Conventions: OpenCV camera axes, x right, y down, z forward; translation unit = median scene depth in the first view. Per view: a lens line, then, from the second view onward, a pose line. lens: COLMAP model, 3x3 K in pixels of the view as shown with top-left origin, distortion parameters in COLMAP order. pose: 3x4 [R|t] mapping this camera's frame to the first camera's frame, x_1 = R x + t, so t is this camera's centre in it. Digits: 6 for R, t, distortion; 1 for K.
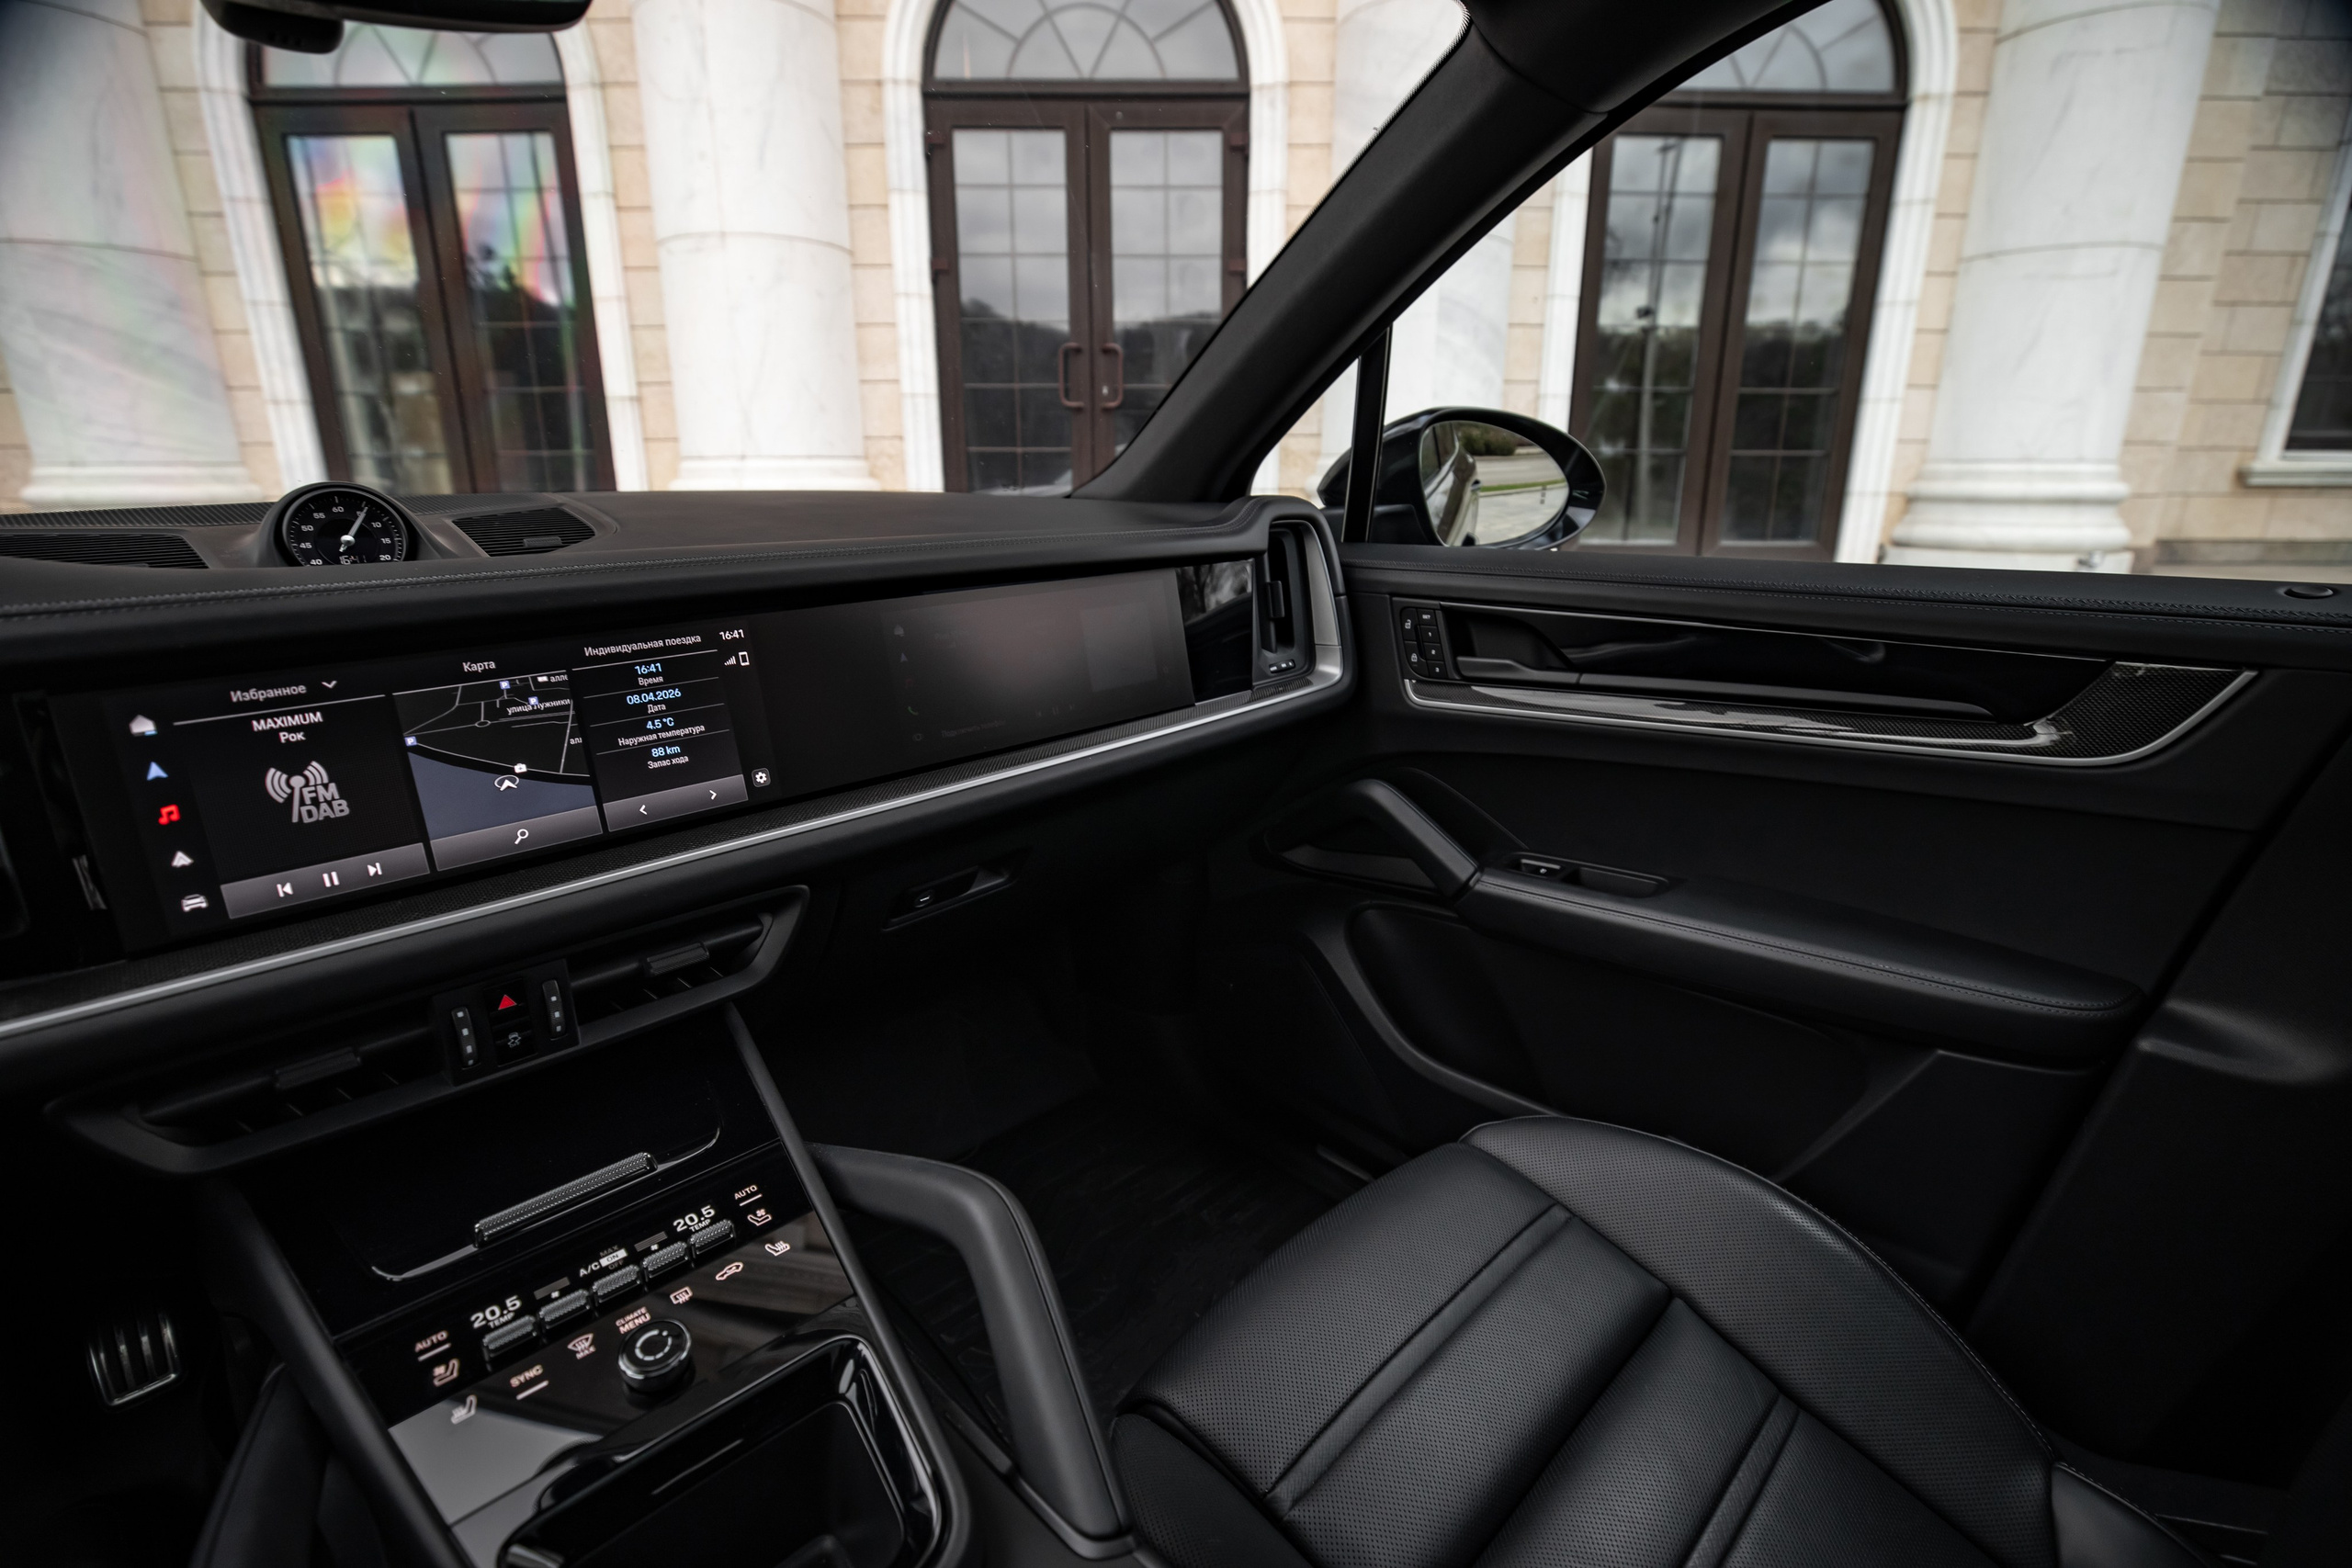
lens RADIAL K [[1065.7, 0, 1177.1], [0, 1065.7, 777.8], [0, 0, 1]] dist [-0.040594, 0.010661]
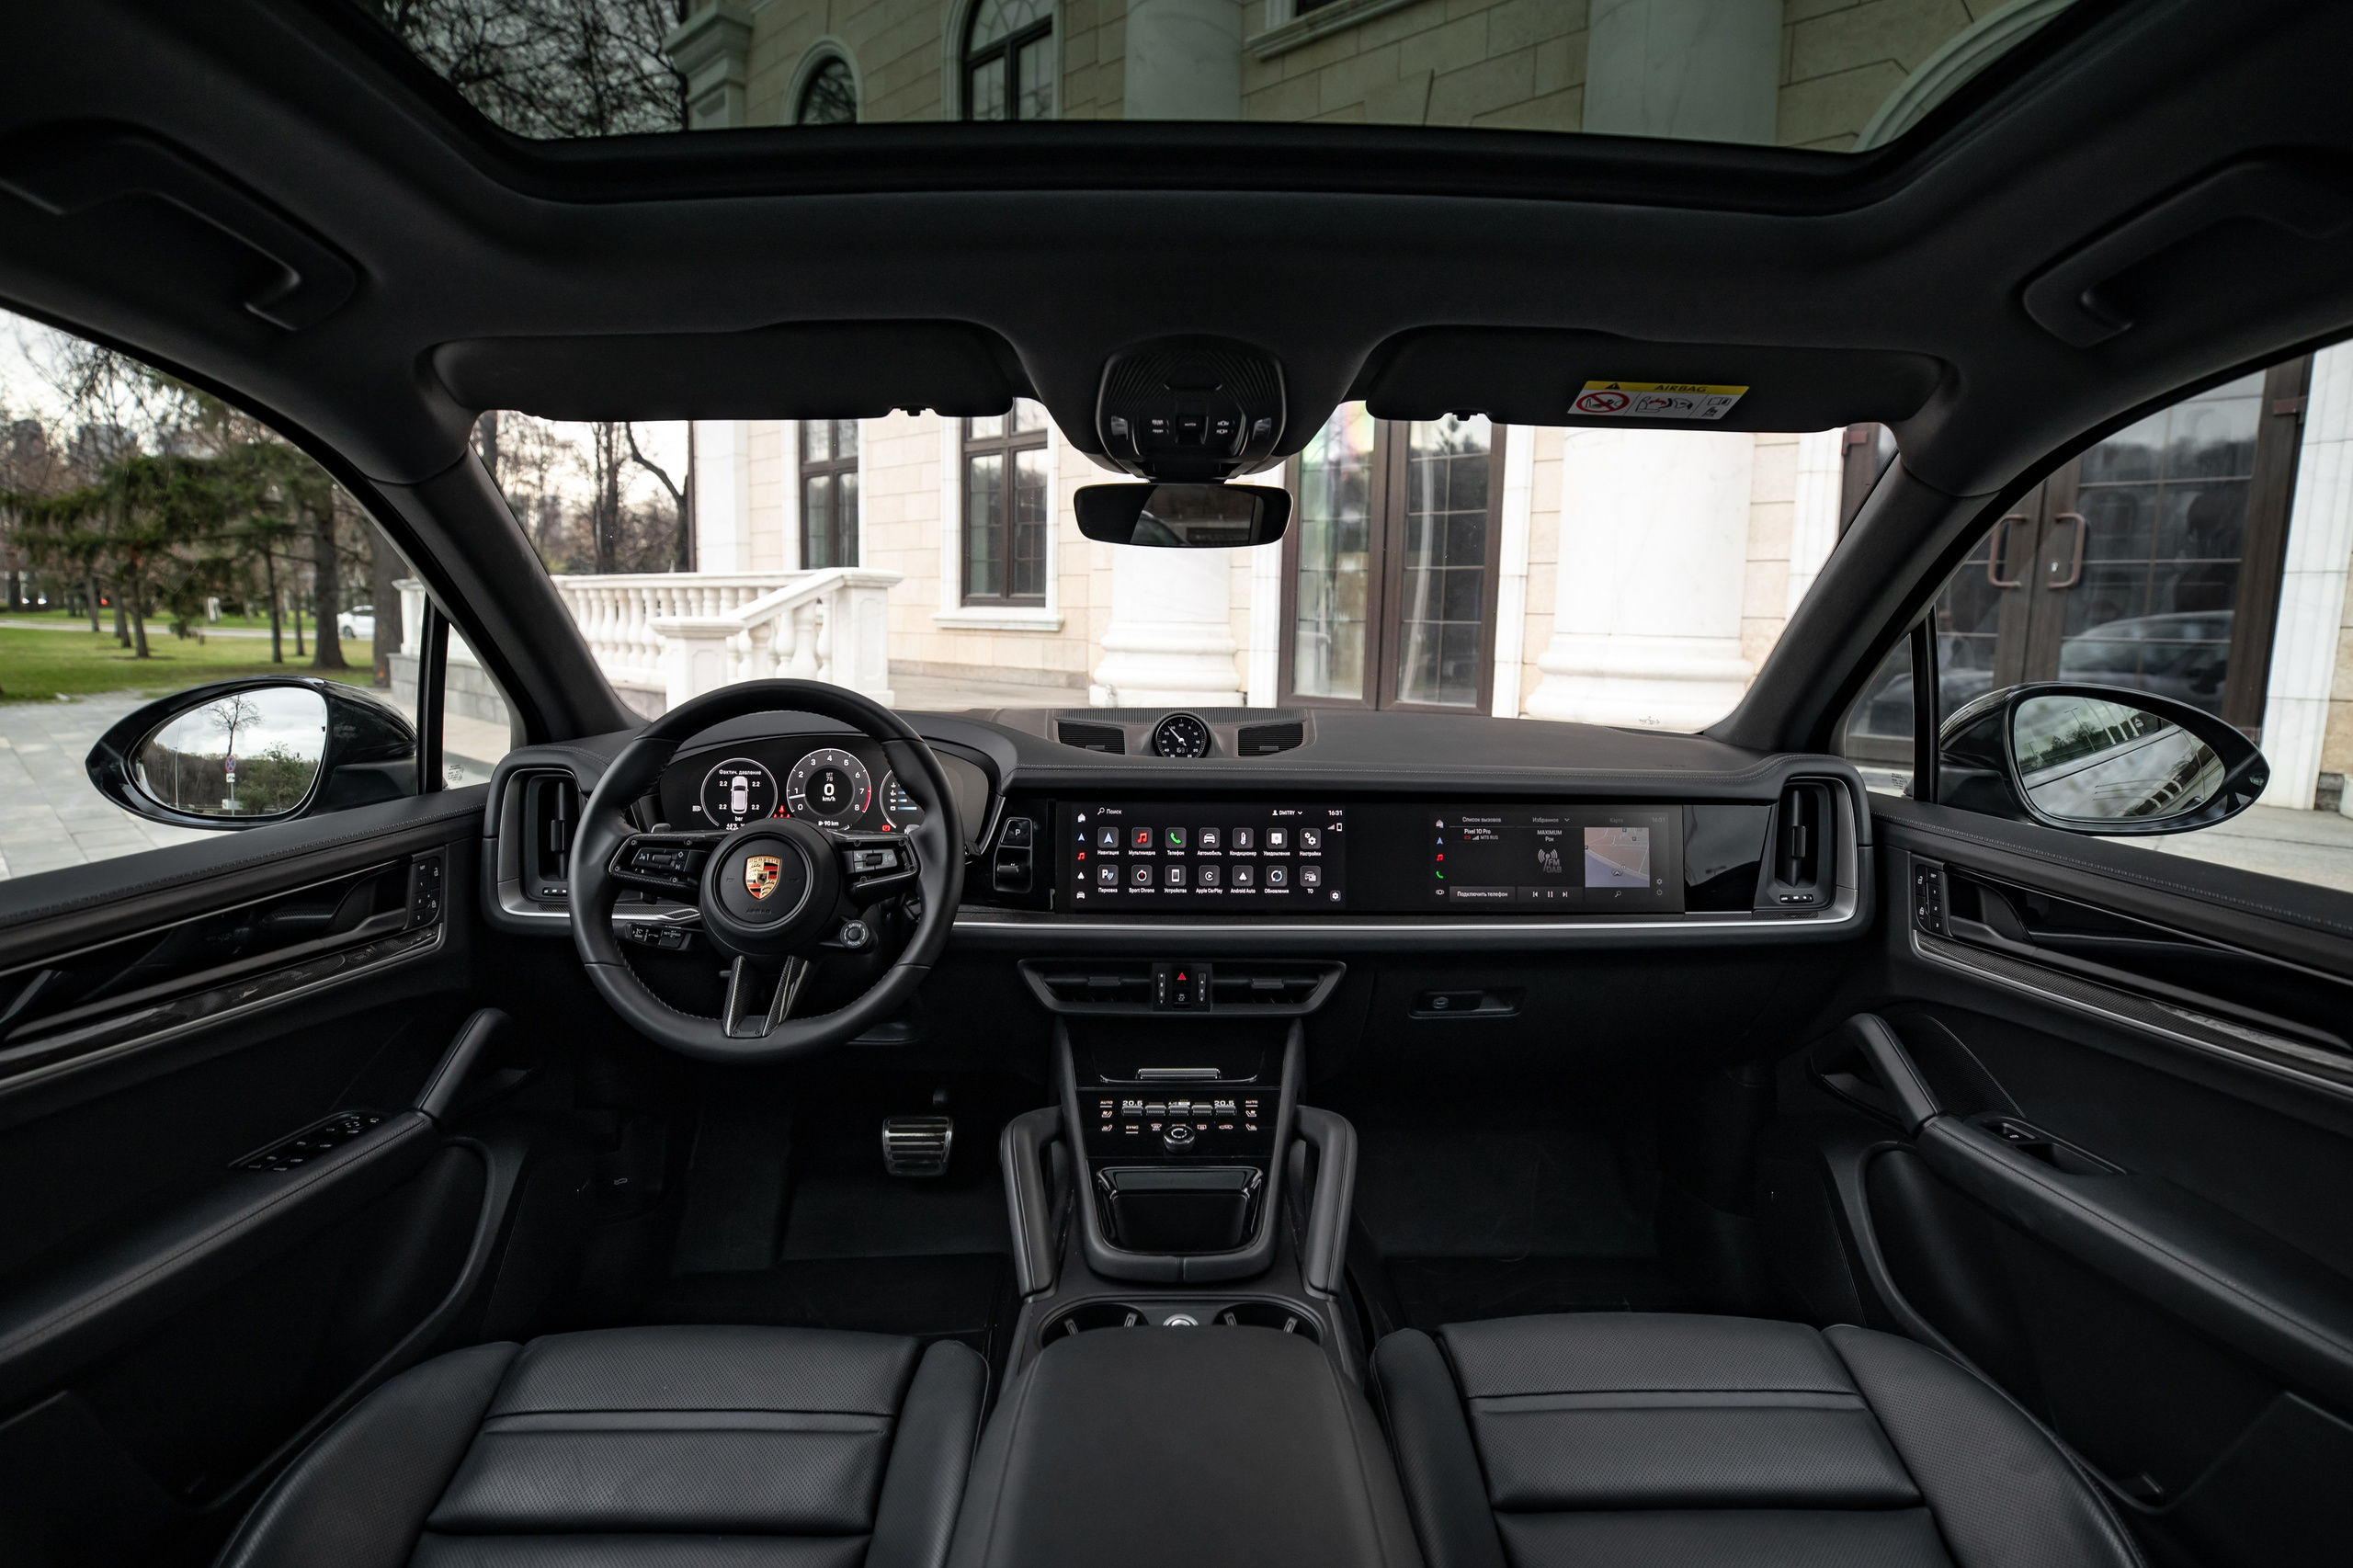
lens RADIAL K [[1195.5, 0, 1174.2], [0, 1195.5, 773.5], [0, 0, 1]] dist [-0.031137, 0.007298]
pose [[0.718570, 0.105256, -0.687443, 0.478396], [-0.214587, 0.973806, -0.075201, 0.005391], [0.661521, 0.201553, 0.722334, -0.401760]]
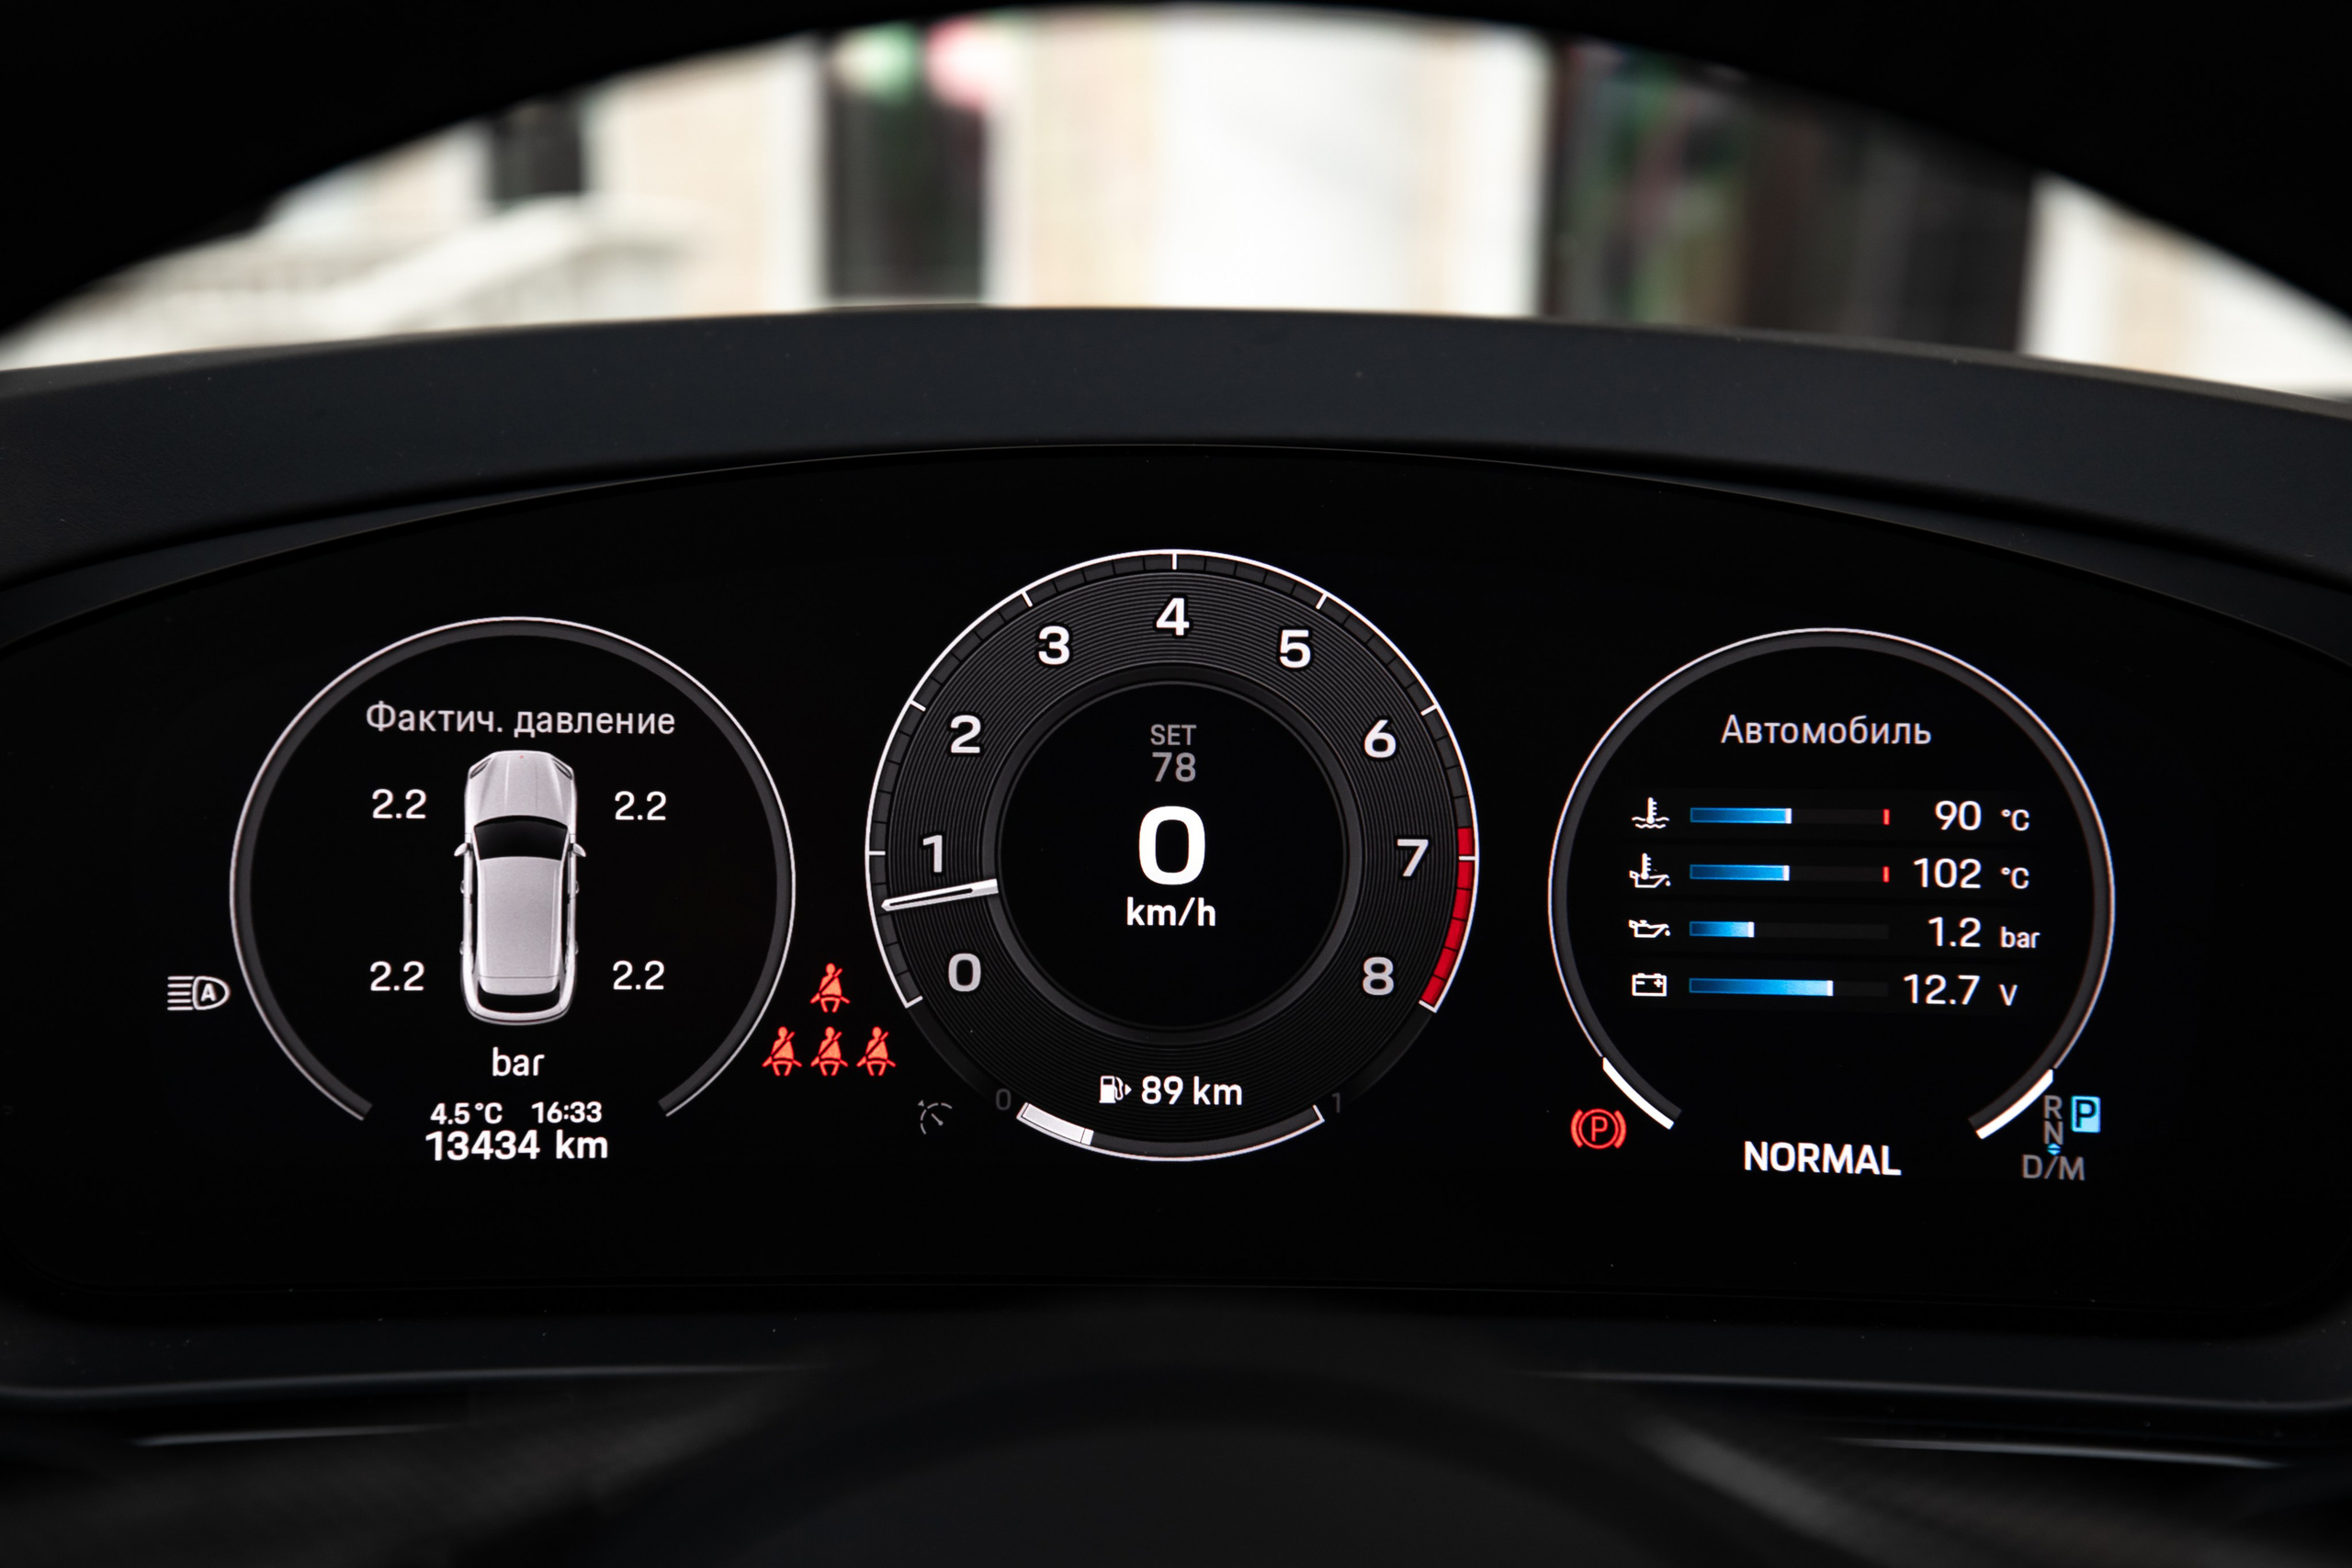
lens RADIAL K [[2215.8, 0, 1152.3], [0, 2215.8, 783.5], [0, 0, 1]] dist [0.046669, 0.000000]
pose [[0.713479, 0.143529, -0.685819, -0.481683], [-0.218295, 0.975613, -0.022923, 0.004534], [0.665804, 0.166066, 0.727411, 0.057178]]
